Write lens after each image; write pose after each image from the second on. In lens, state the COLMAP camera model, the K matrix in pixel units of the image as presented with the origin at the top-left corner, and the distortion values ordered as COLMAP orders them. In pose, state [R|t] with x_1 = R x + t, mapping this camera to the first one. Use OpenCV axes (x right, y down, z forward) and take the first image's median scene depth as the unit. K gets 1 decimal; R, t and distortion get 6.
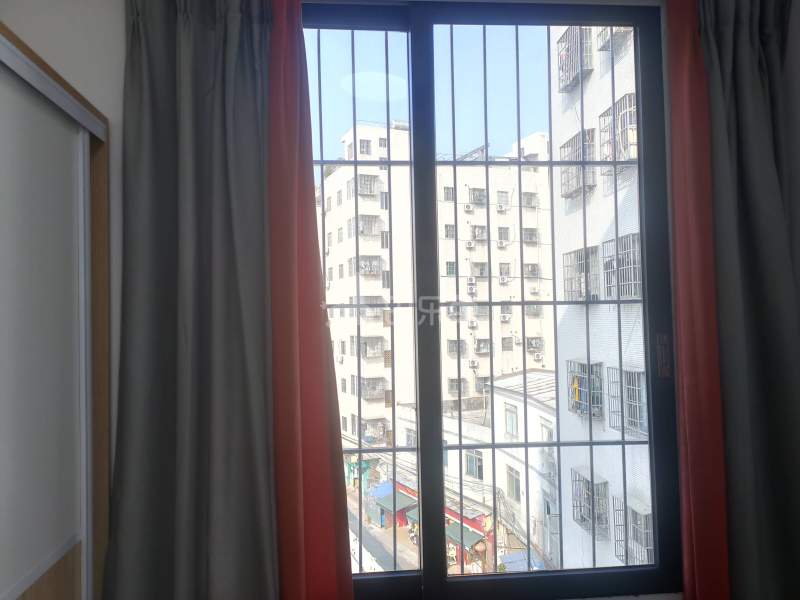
lens RADIAL K [[613.7, 0, 400.0], [0, 613.7, 300.0], [0, 0, 1]] dist [0.032802, -0.010205]
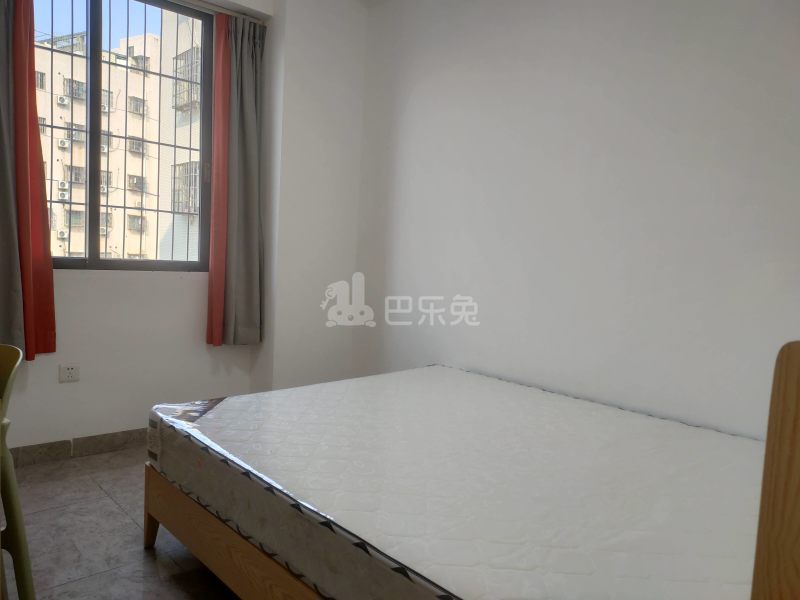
lens RADIAL K [[613.7, 0, 400.0], [0, 613.7, 300.0], [0, 0, 1]] dist [0.032802, -0.010205]
pose [[0.813346, 0.018578, 0.581483, -0.310199], [-0.089619, 0.991561, 0.093674, 0.273263], [-0.574836, -0.128302, 0.808148, -1.314631]]
